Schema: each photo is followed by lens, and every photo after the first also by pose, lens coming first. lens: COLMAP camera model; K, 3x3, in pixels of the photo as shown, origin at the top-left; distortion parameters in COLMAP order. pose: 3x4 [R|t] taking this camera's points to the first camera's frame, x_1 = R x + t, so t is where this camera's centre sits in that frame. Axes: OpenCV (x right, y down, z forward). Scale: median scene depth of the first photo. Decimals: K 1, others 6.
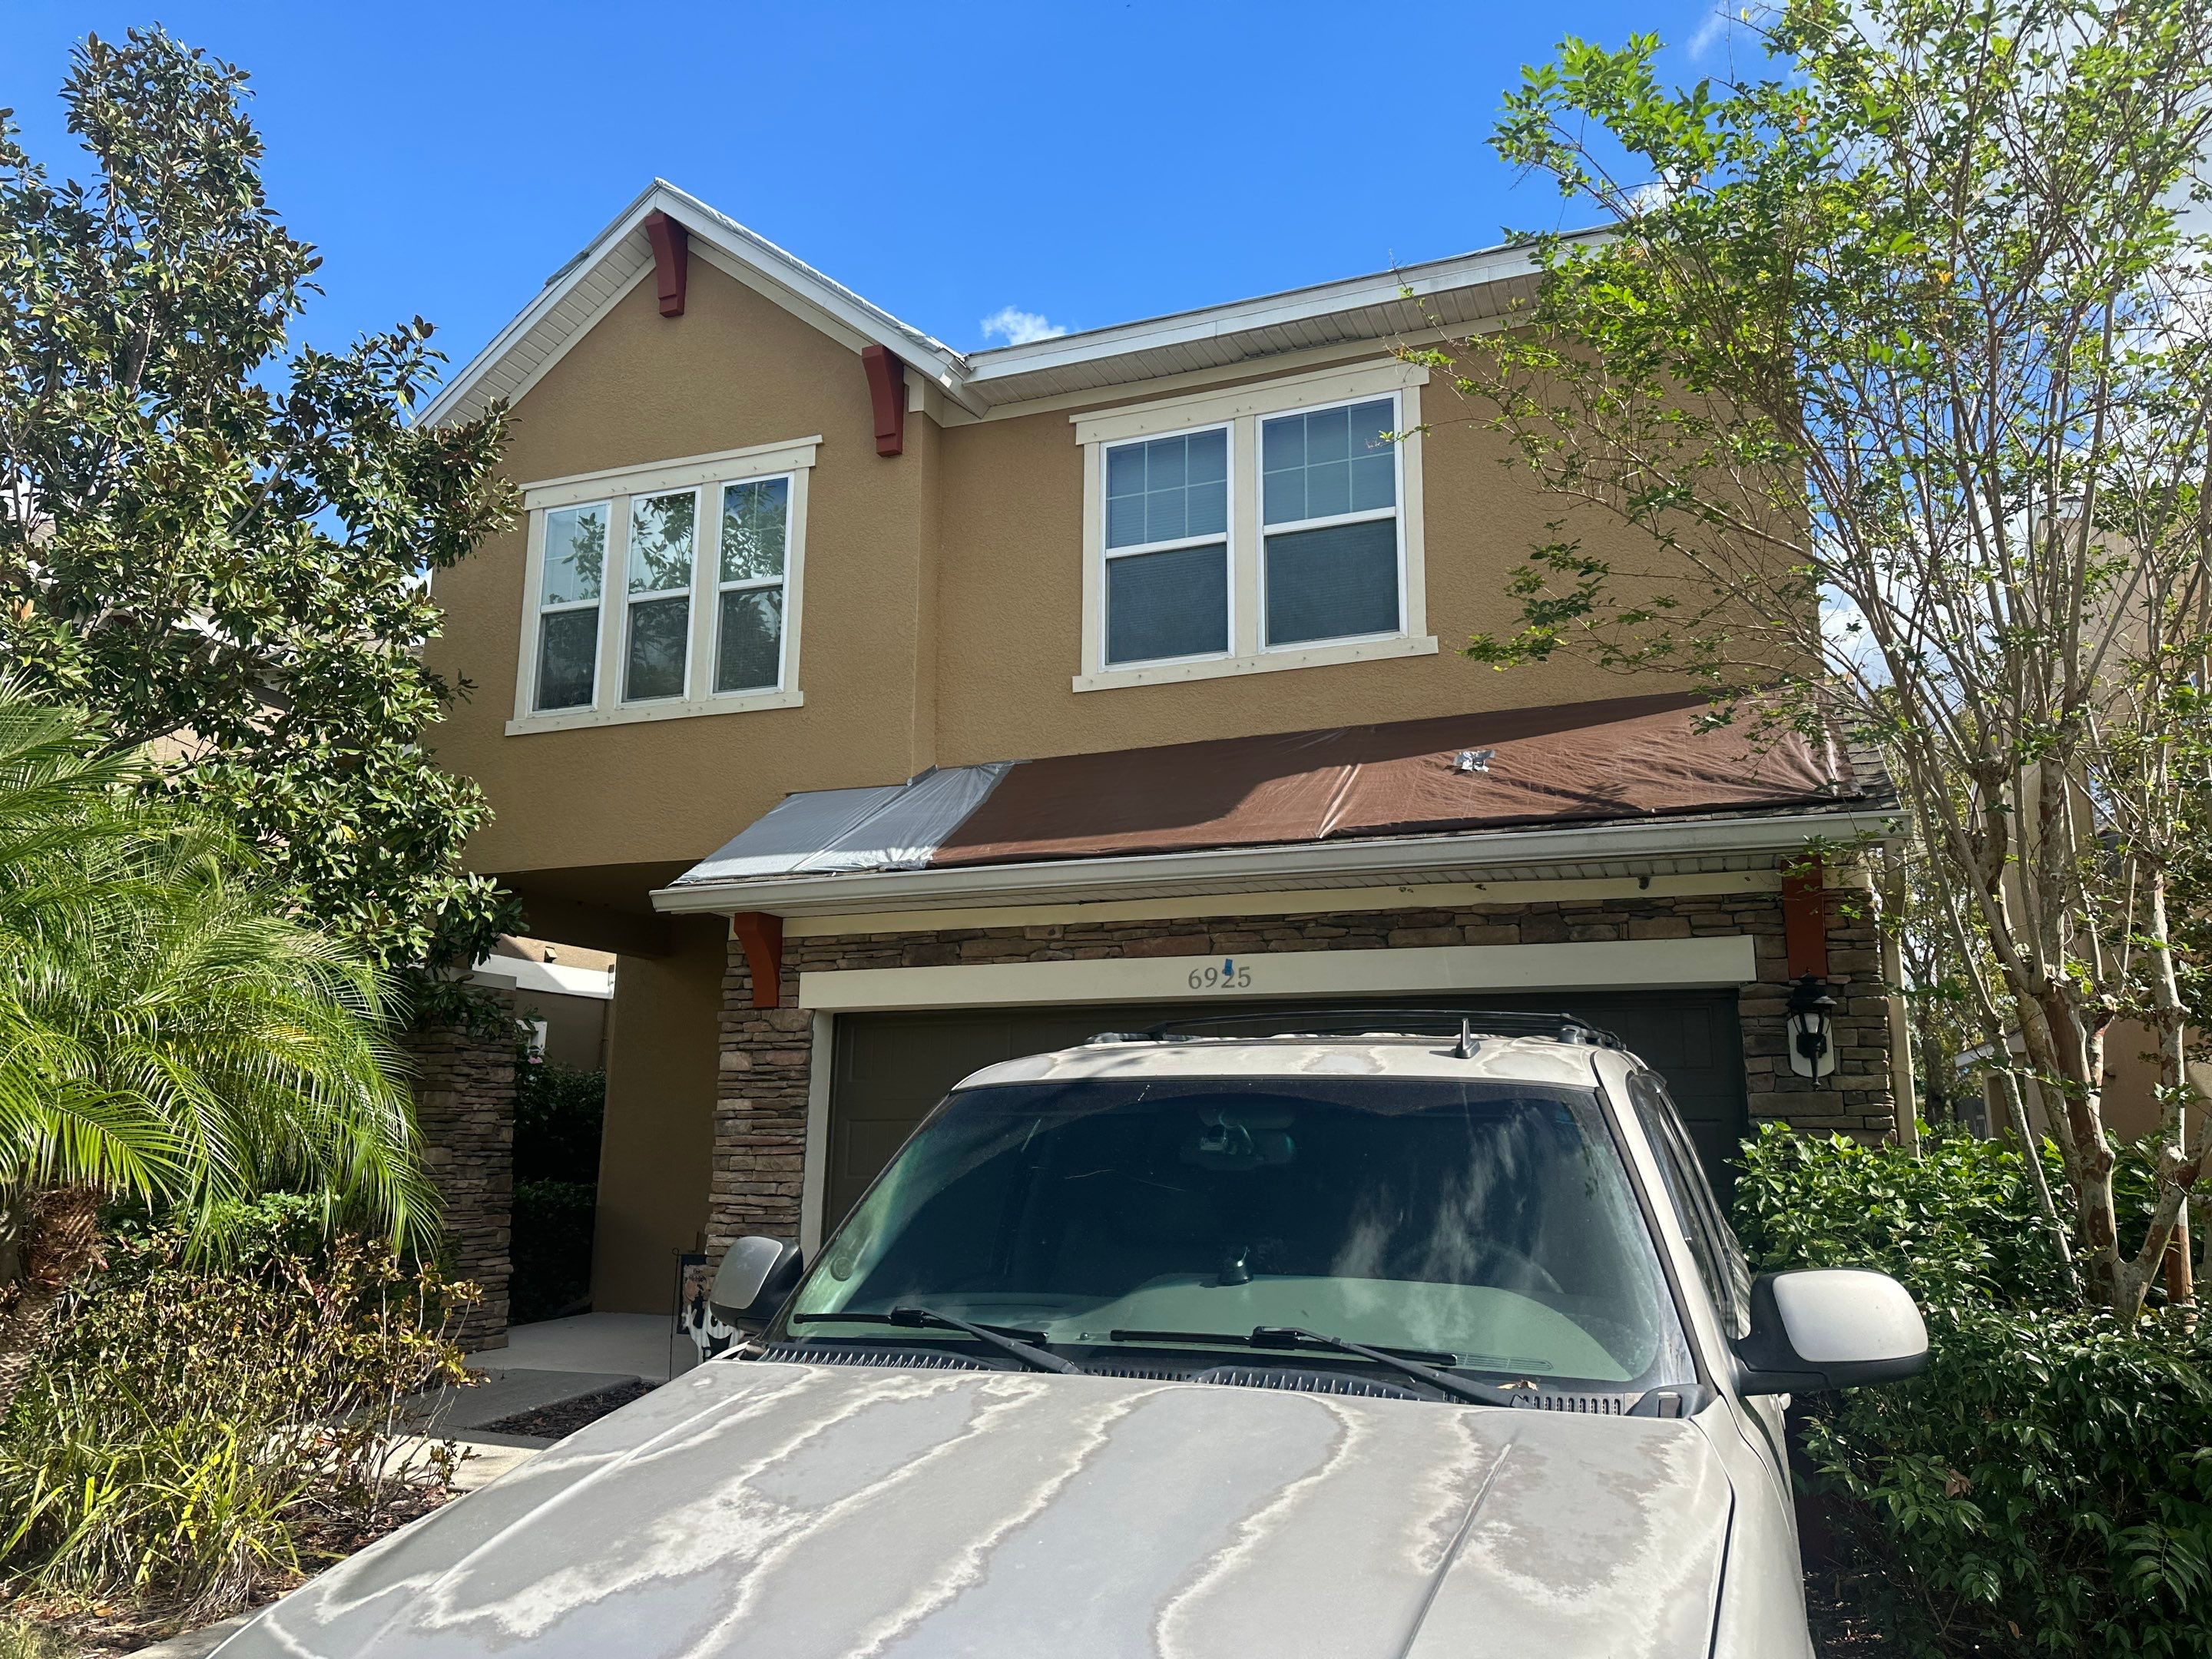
lens RADIAL K [[1548.3, 0, 1117.9], [0, 1548.3, 820.4], [0, 0, 1]] dist [0.122313, -0.147945]
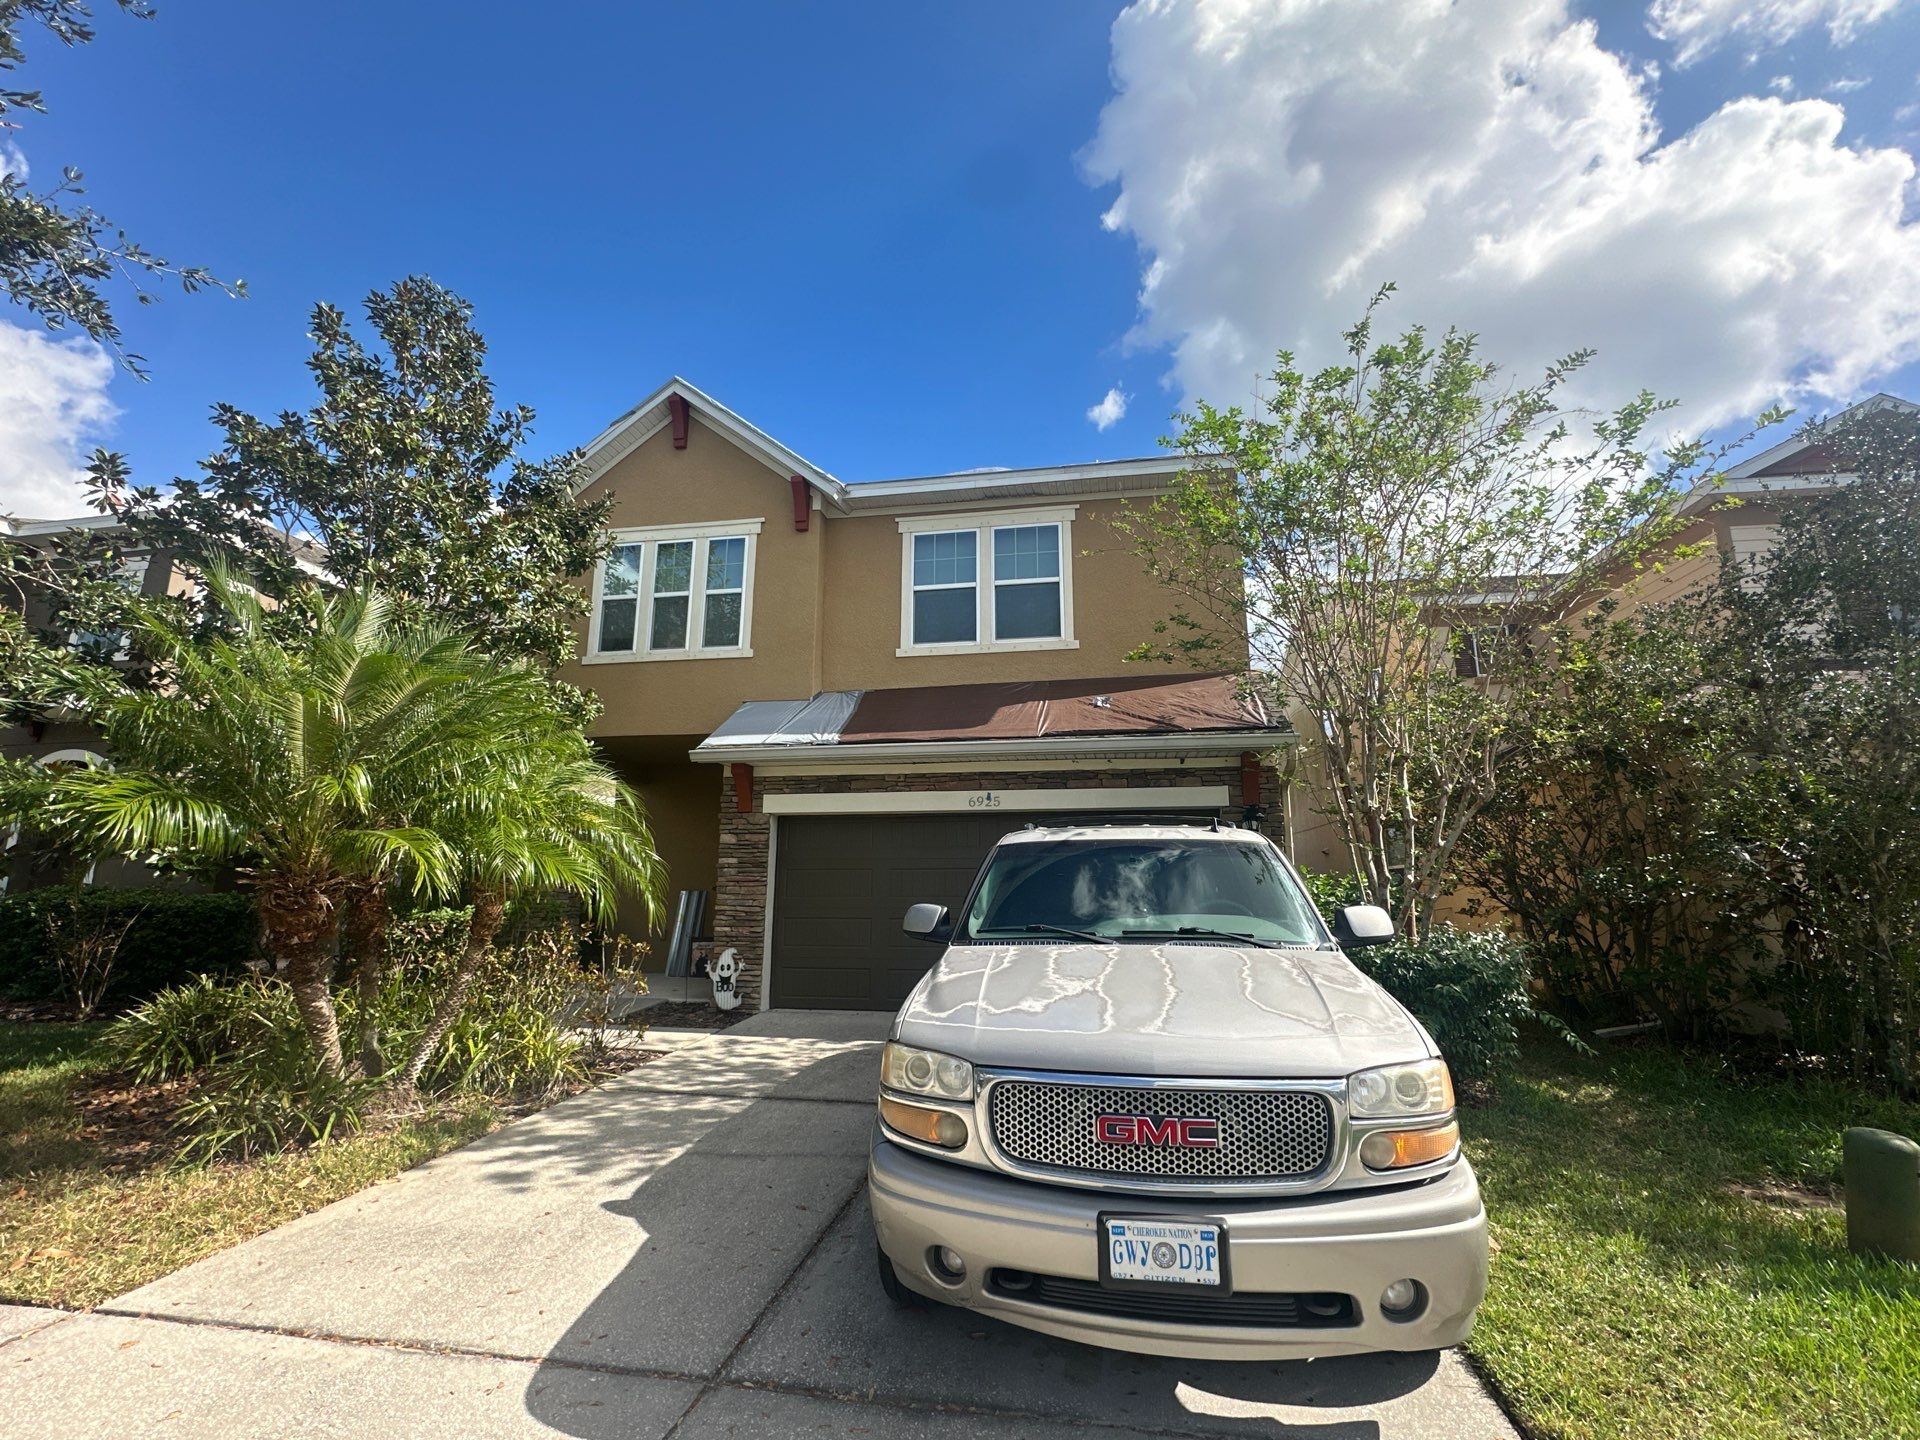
lens RADIAL K [[859.2, 0, 960.0], [0, 859.2, 720.0], [0, 0, 1]] dist [0.000351, -0.000625]
pose [[0.981930, 0.036164, 0.185756, -0.160209], [-0.037069, 0.999312, 0.001405, -0.006699], [-0.185577, -0.008266, 0.982595, -0.106655]]
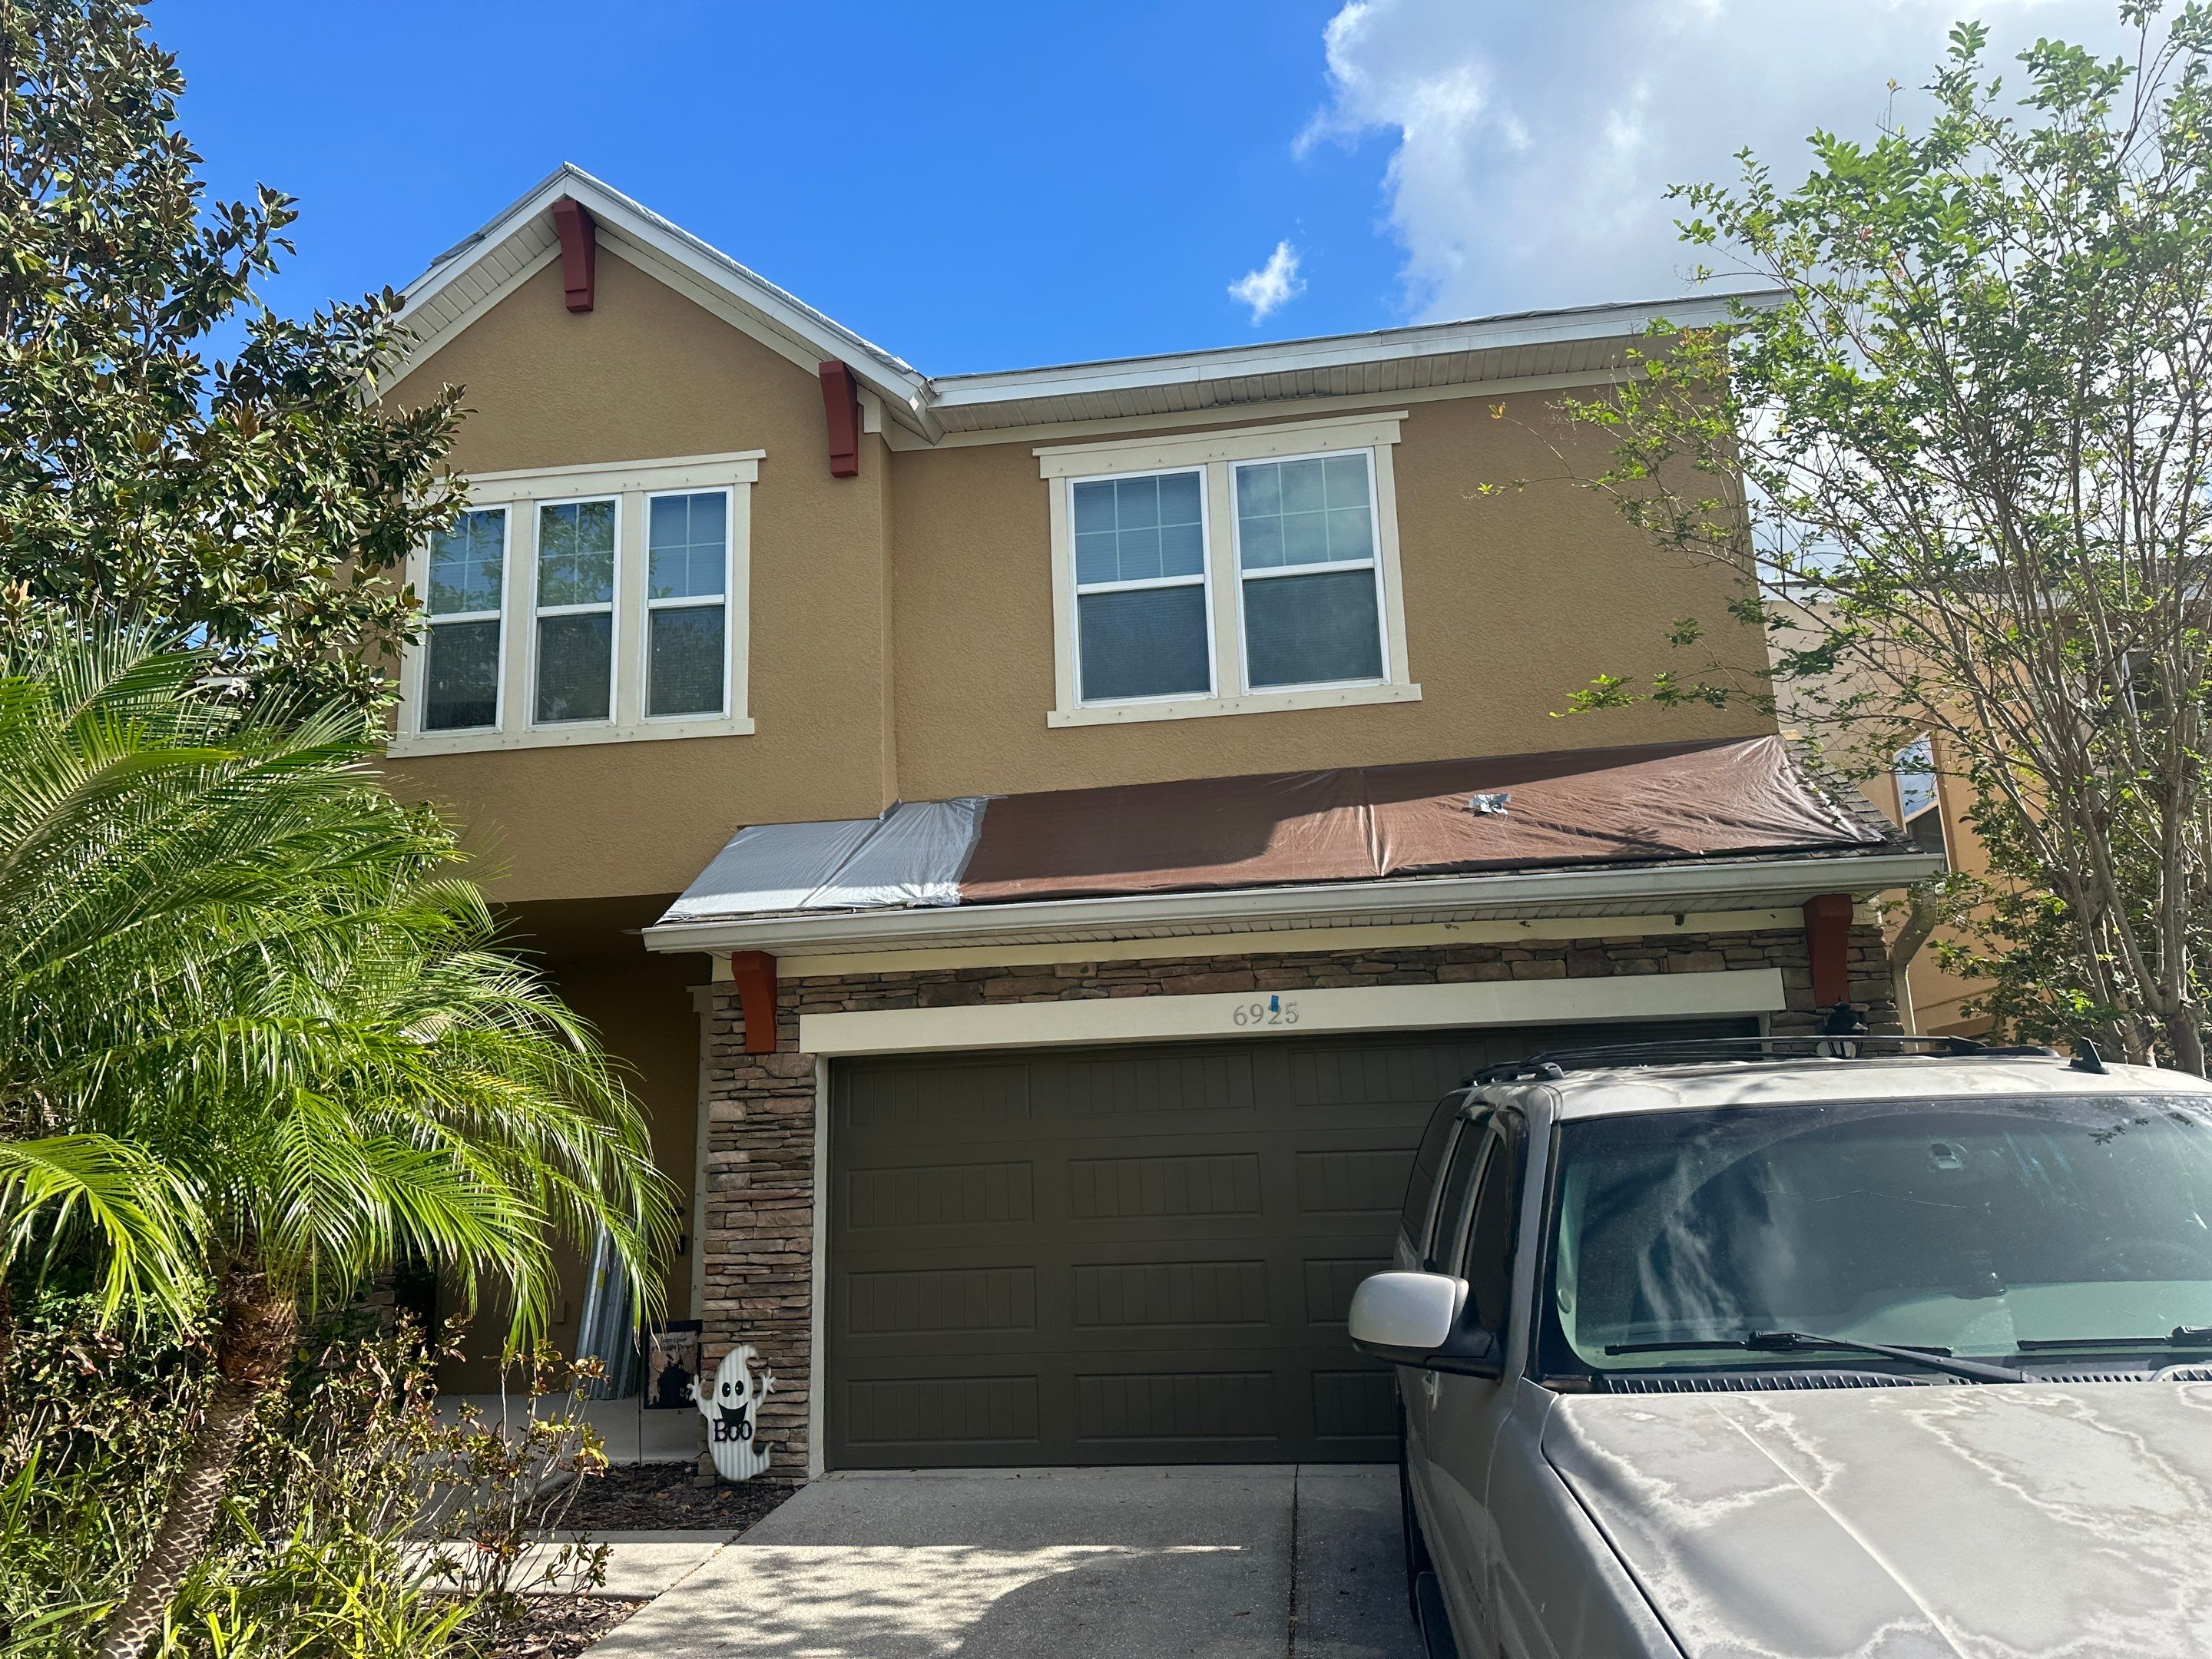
lens RADIAL K [[1549.7, 0, 1091.7], [0, 1549.7, 840.3], [0, 0, 1]] dist [0.105927, -0.121458]
pose [[0.973313, 0.013568, 0.229081, -0.241564], [-0.009682, 0.999790, -0.018079, 0.007003], [-0.229278, 0.015379, 0.973239, 0.037689]]
